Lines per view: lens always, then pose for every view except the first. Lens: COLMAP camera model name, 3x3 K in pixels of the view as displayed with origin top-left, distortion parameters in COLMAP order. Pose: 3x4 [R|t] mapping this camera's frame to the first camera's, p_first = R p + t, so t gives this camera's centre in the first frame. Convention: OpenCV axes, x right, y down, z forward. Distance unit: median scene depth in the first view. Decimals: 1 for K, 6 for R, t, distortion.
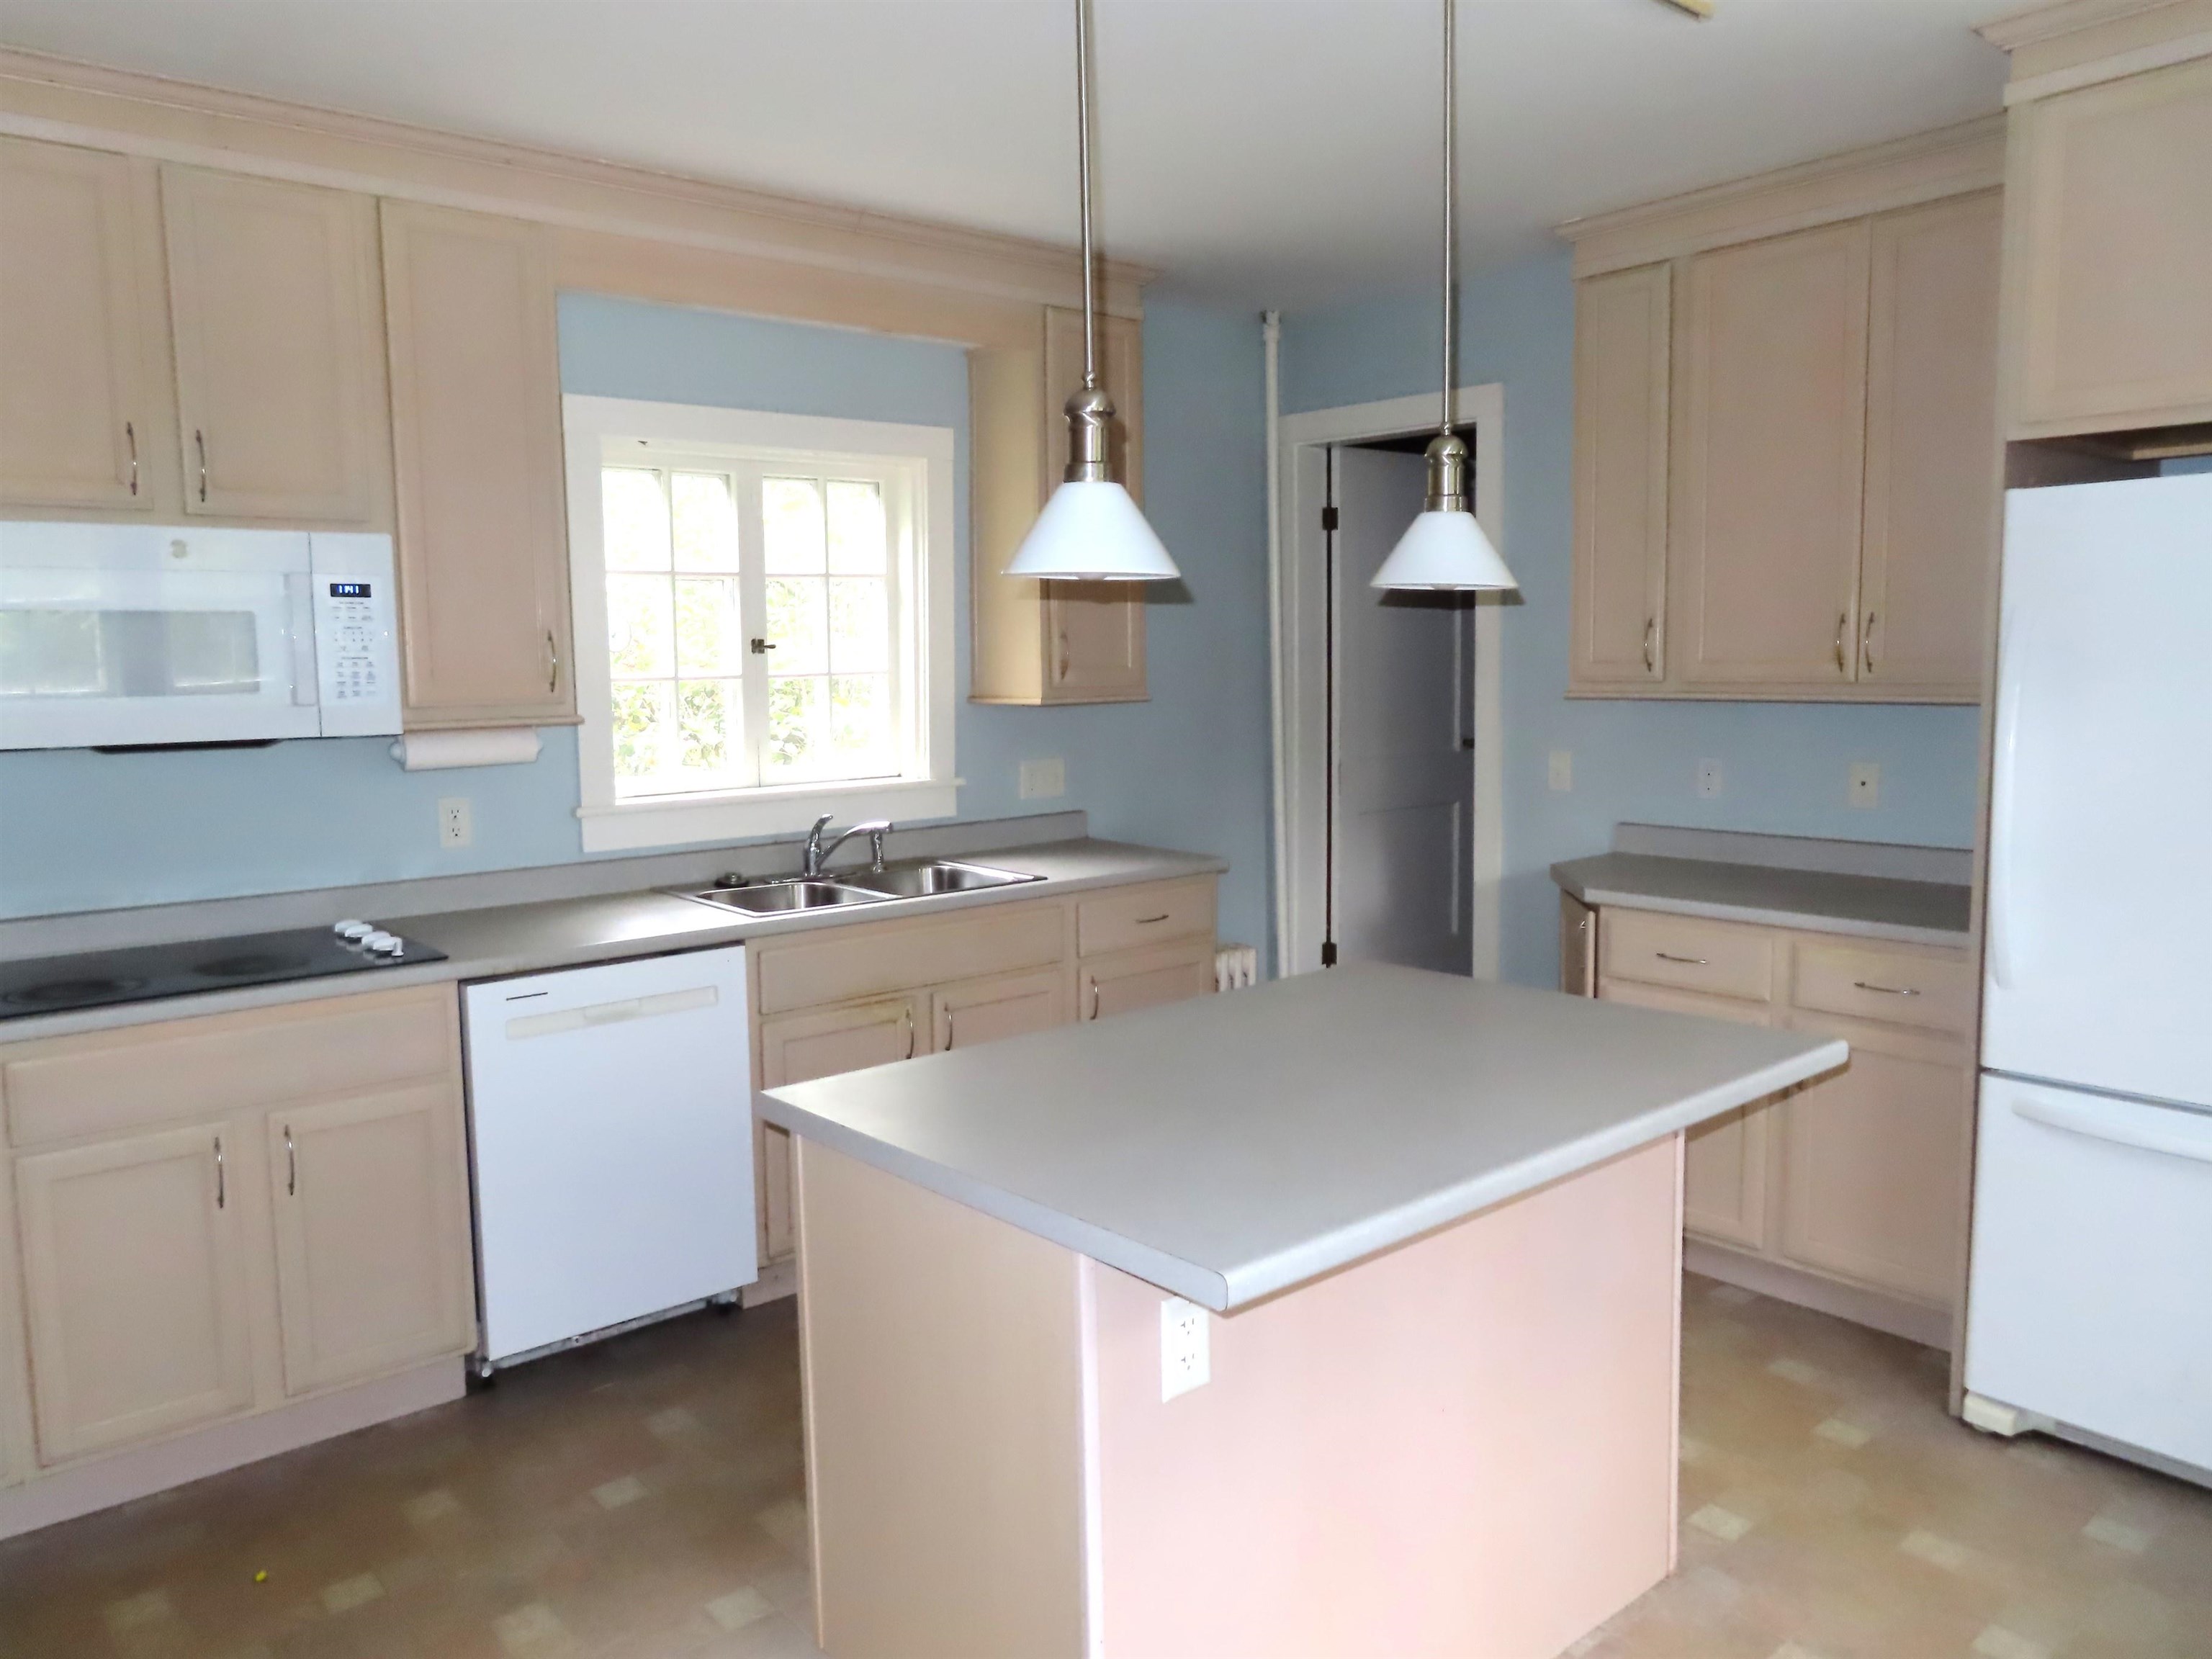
lens RADIAL K [[1613.4, 0, 1106.0], [0, 1613.4, 829.5], [0, 0, 1]] dist [0.010925, 0.006853]
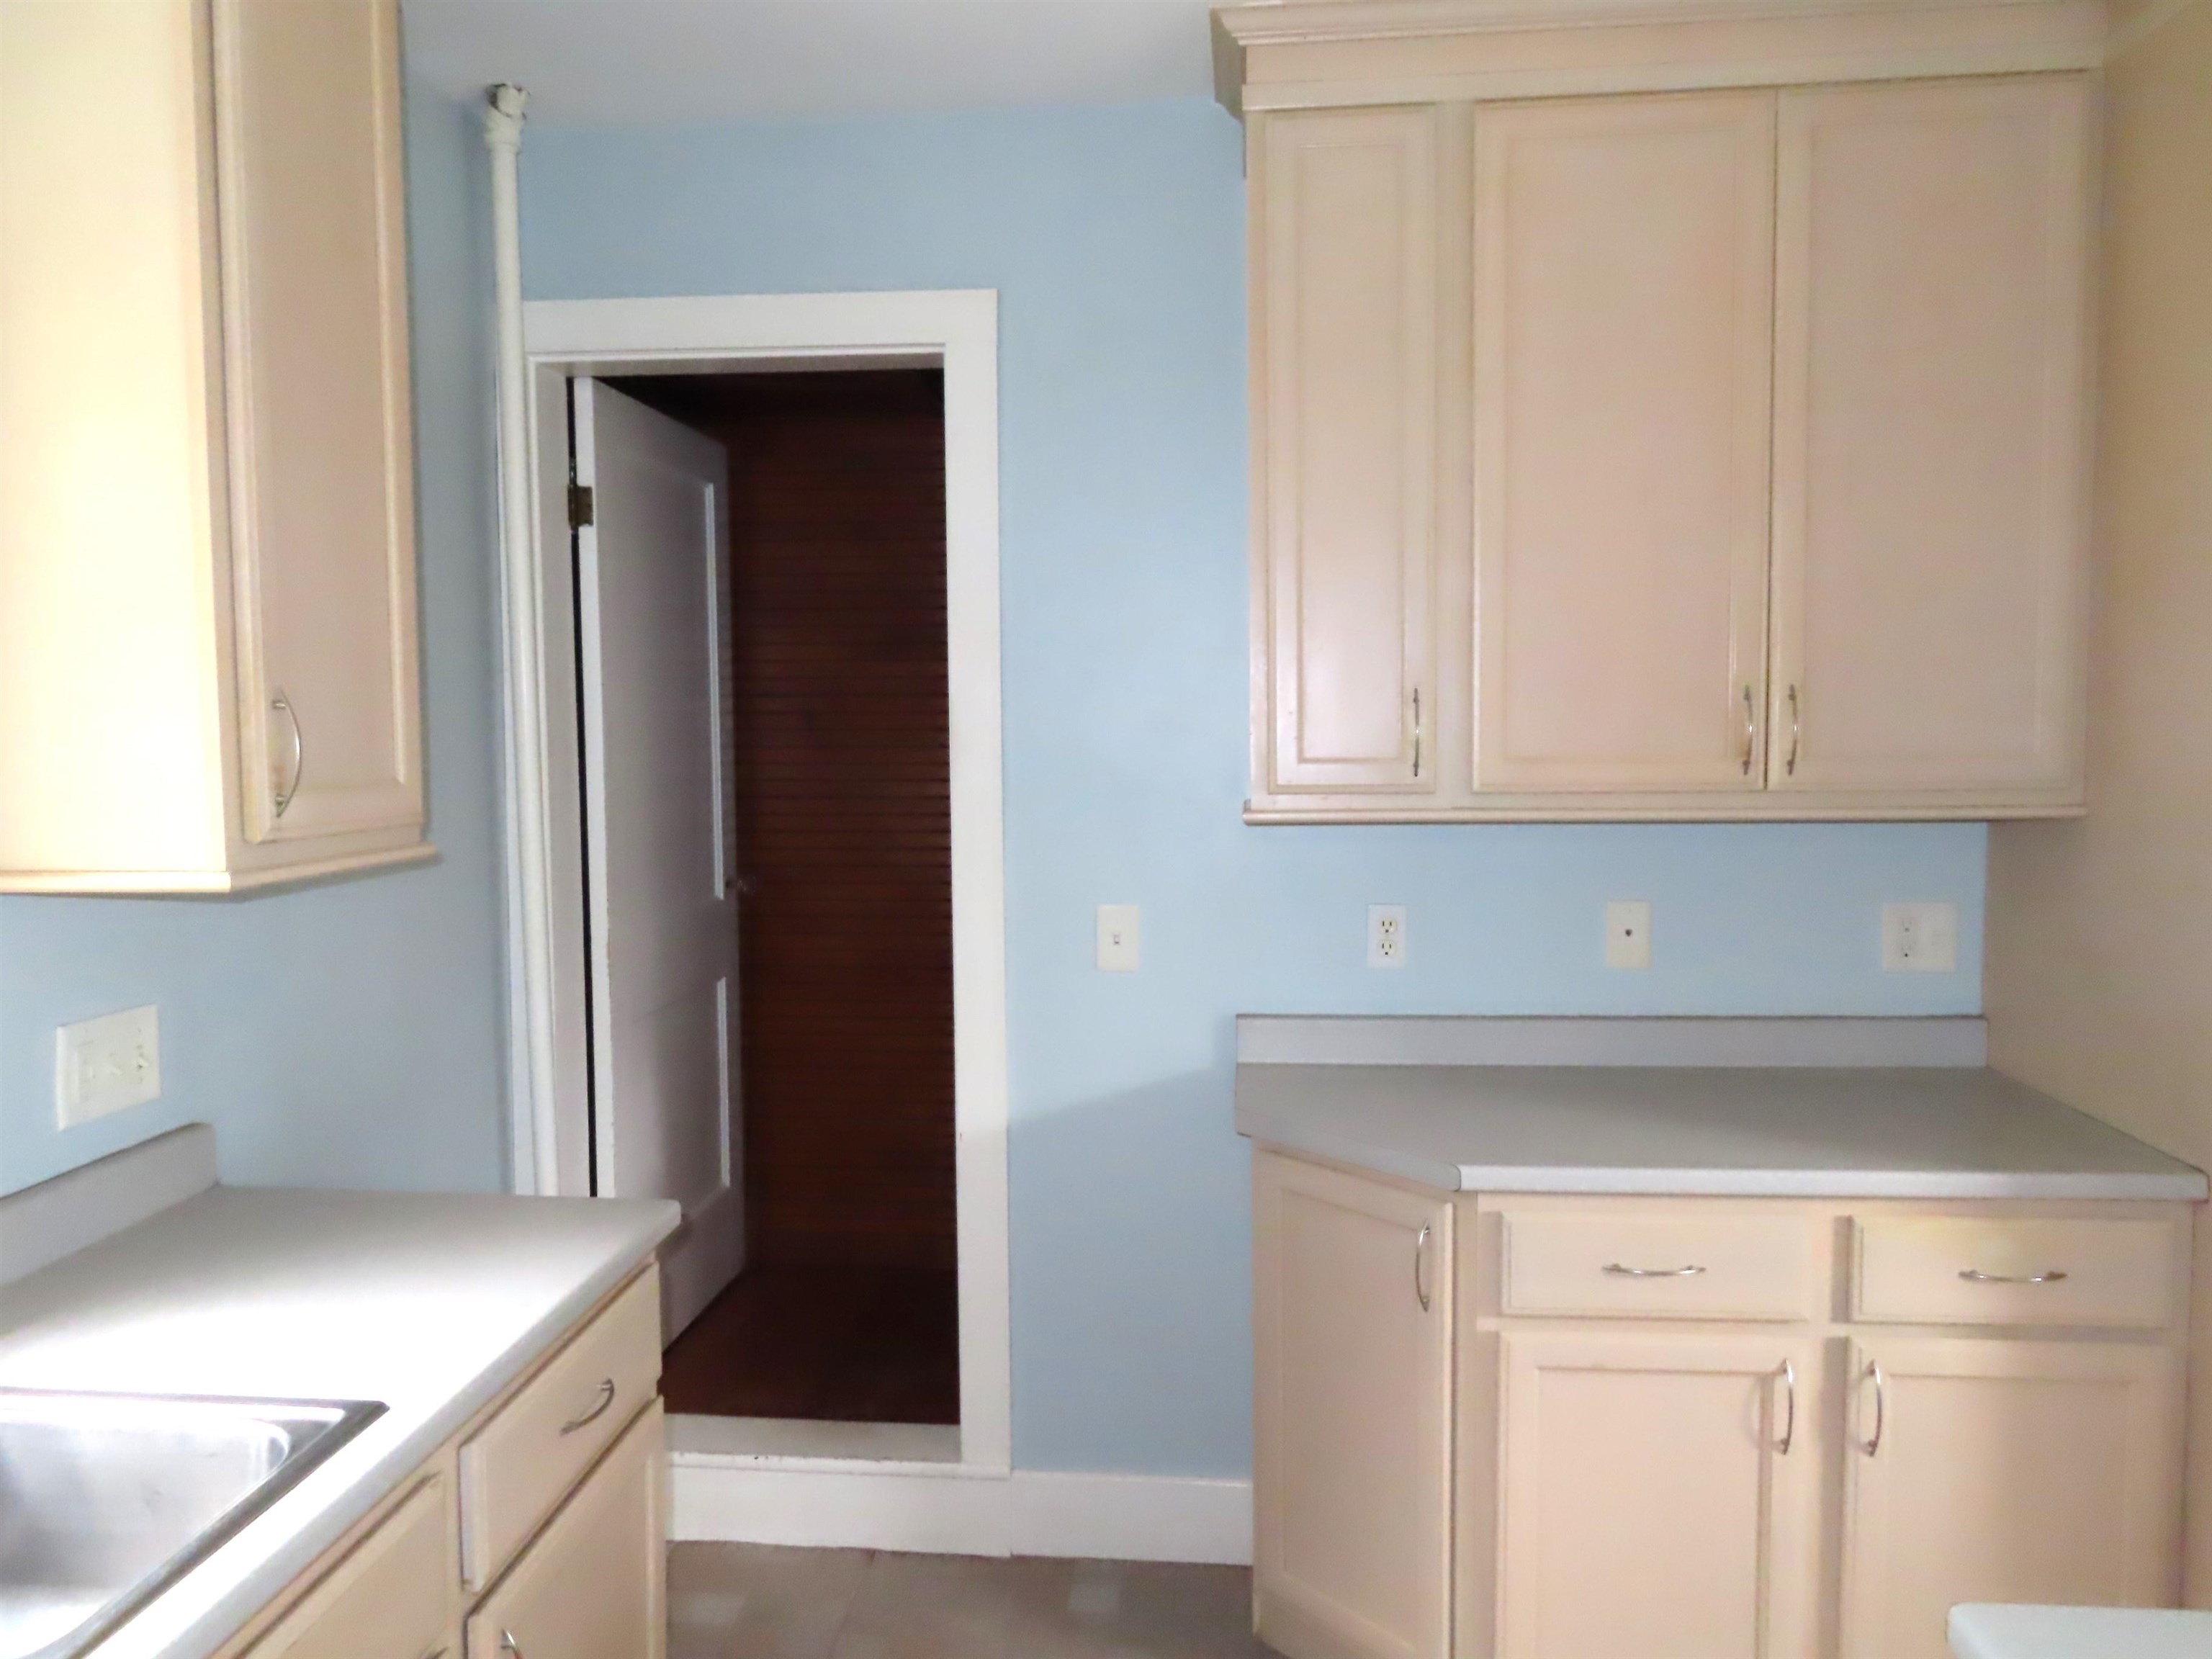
lens RADIAL K [[1611.4, 0, 1108.6], [0, 1611.4, 832.0], [0, 0, 1]] dist [0.005879, 0.003894]
pose [[0.712393, -0.041179, 0.700571, -0.139505], [0.077532, 0.996784, -0.020251, -0.060828], [-0.697484, 0.068743, 0.713295, 0.535935]]
